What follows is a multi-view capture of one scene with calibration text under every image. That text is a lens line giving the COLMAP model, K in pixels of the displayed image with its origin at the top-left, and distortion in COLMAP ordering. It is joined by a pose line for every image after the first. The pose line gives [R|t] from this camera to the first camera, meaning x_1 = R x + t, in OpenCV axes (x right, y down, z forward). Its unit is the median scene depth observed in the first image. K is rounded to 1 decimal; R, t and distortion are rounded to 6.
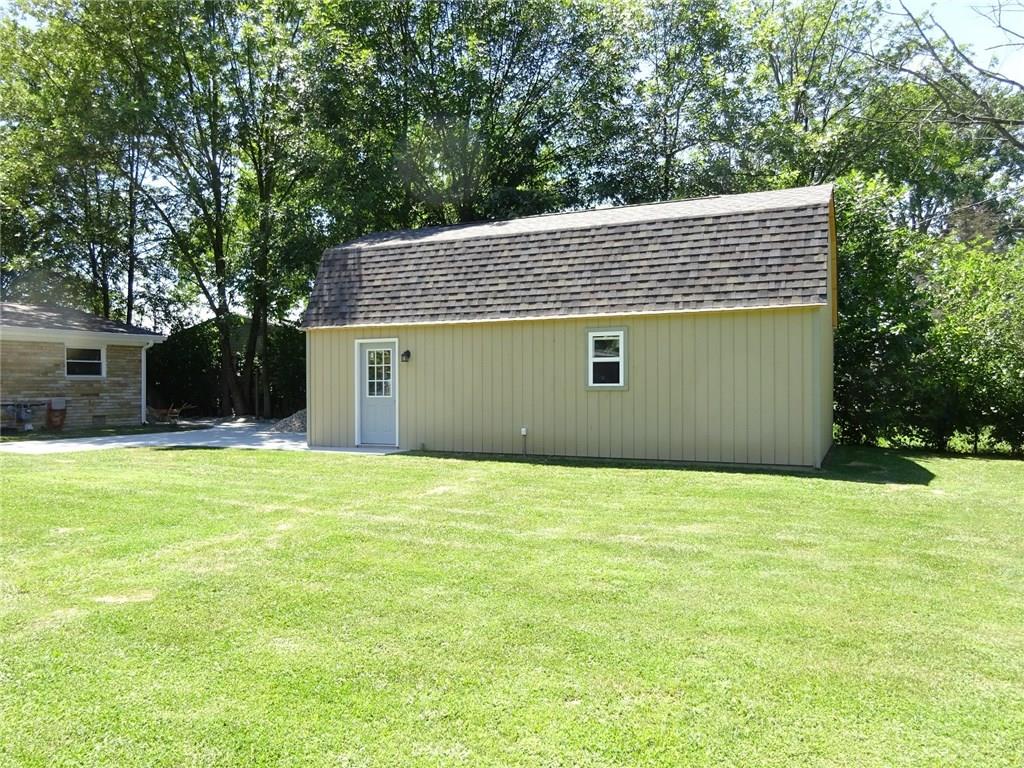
lens RADIAL K [[756.8, 0, 512.0], [0, 756.8, 384.0], [0, 0, 1]] dist [-0.000514, 0.000285]
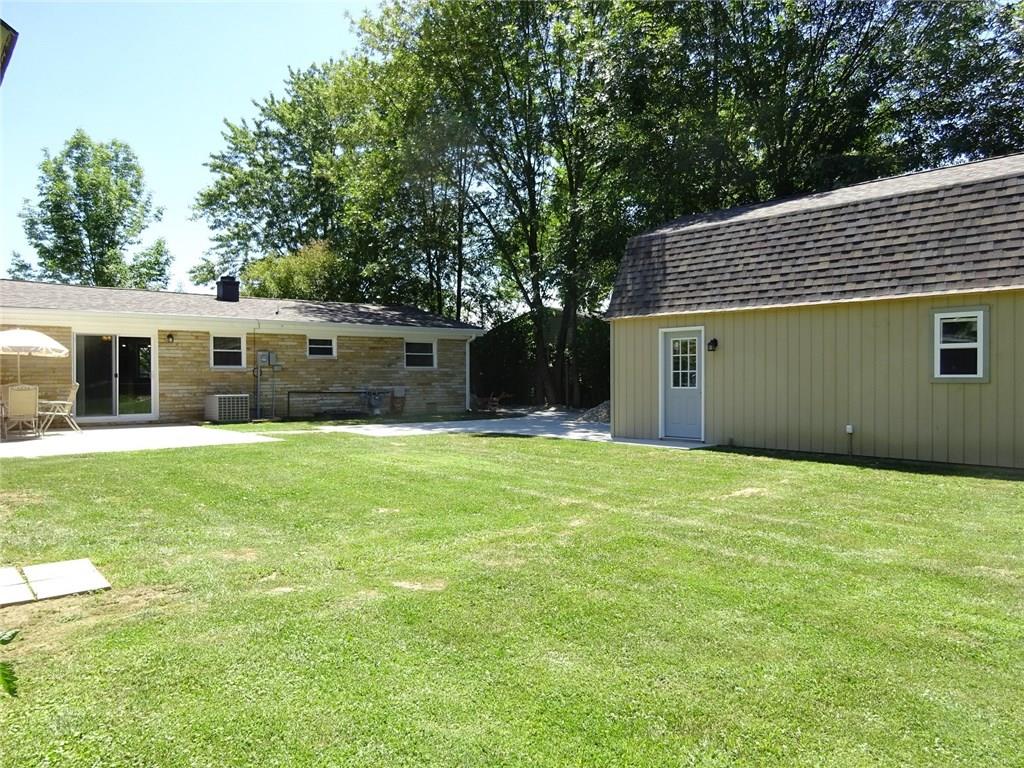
lens RADIAL K [[758.1, 0, 511.0], [0, 758.1, 380.7], [0, 0, 1]] dist [0.004108, -0.000562]
pose [[0.918335, 0.003816, -0.395785, 0.002793], [-0.000156, 0.999957, 0.009279, -0.001368], [0.395803, -0.008459, 0.918296, 0.035086]]
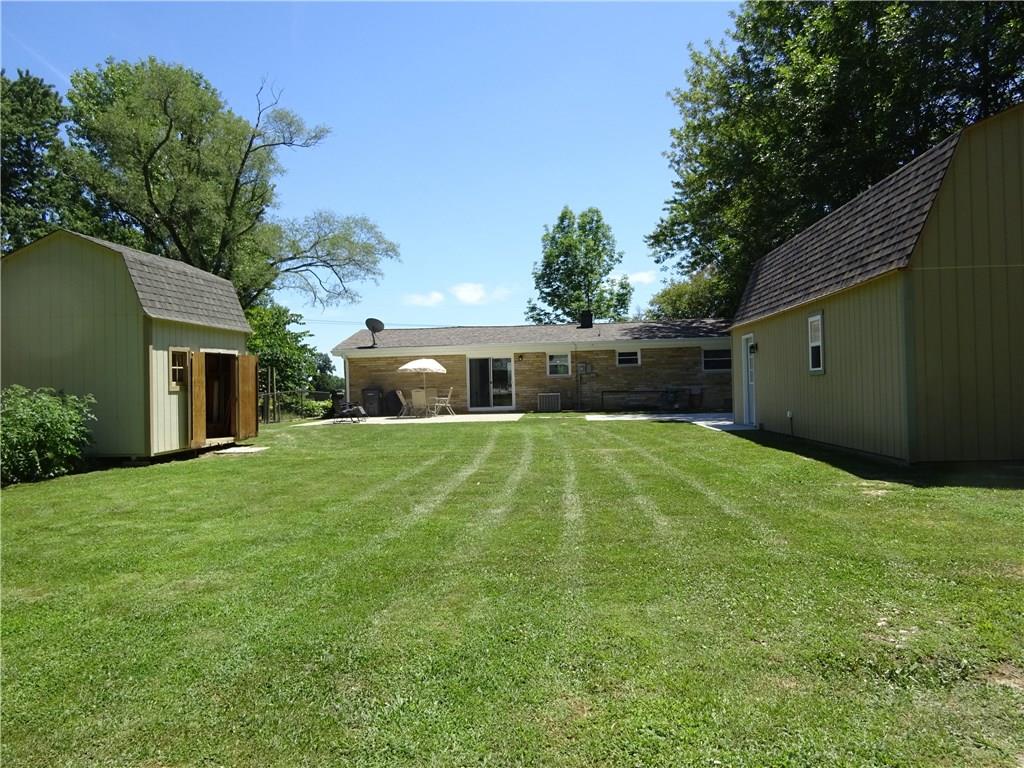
lens RADIAL K [[758.1, 0, 511.0], [0, 758.1, 380.7], [0, 0, 1]] dist [0.004108, -0.000562]
pose [[0.369337, -0.015081, -0.929173, 0.802400], [0.026602, 0.999630, -0.005651, 0.009482], [0.928915, -0.022631, 0.369601, 0.217436]]
